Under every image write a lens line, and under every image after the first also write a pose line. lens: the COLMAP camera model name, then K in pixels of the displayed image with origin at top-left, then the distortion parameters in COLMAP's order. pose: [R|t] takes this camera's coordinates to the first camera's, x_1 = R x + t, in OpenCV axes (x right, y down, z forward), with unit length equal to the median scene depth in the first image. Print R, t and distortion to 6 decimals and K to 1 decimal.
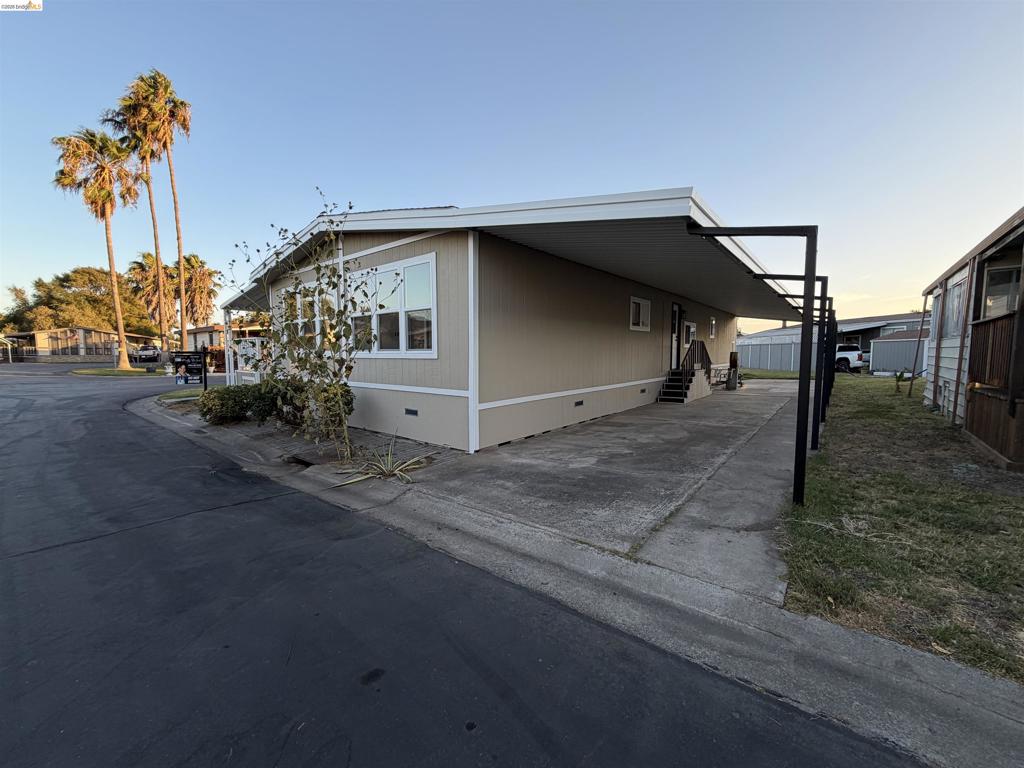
lens RADIAL K [[408.8, 0, 510.0], [0, 408.8, 385.8], [0, 0, 1]] dist [-0.000128, -0.000077]
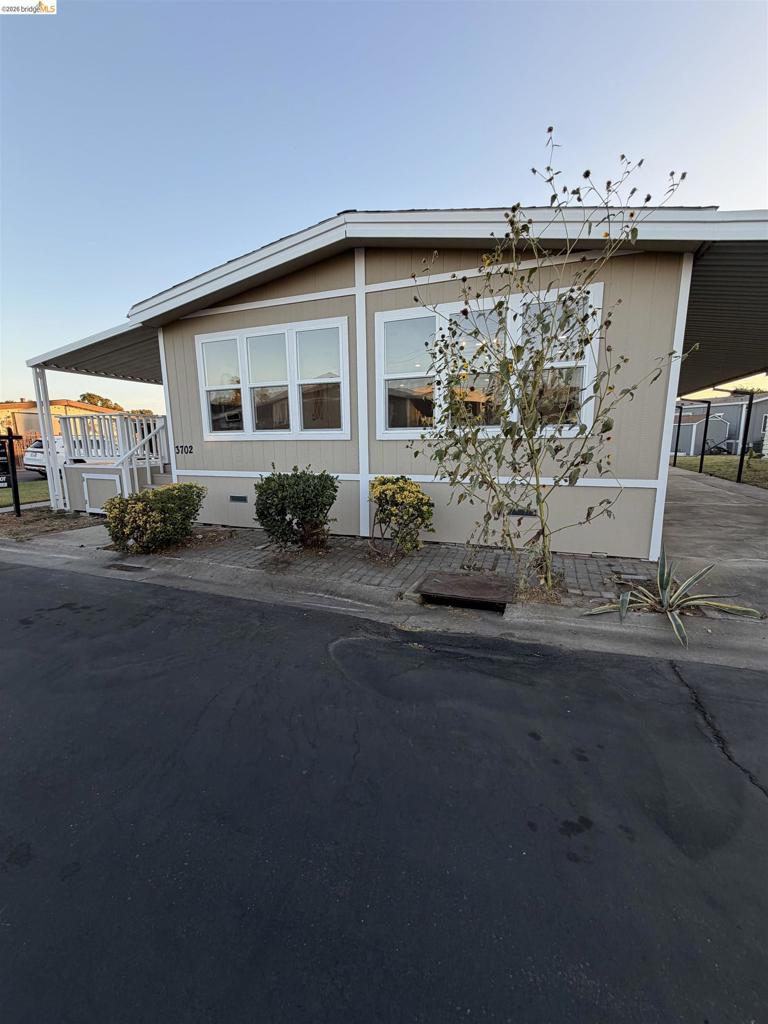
lens RADIAL K [[409.8, 0, 384.0], [0, 409.8, 512.0], [0, 0, 1]] dist [0.002320, 0.000411]
pose [[0.950214, -0.074718, 0.302507, -0.591691], [0.040840, 0.992314, 0.116814, -0.026910], [-0.308910, -0.098644, 0.945962, 0.314505]]
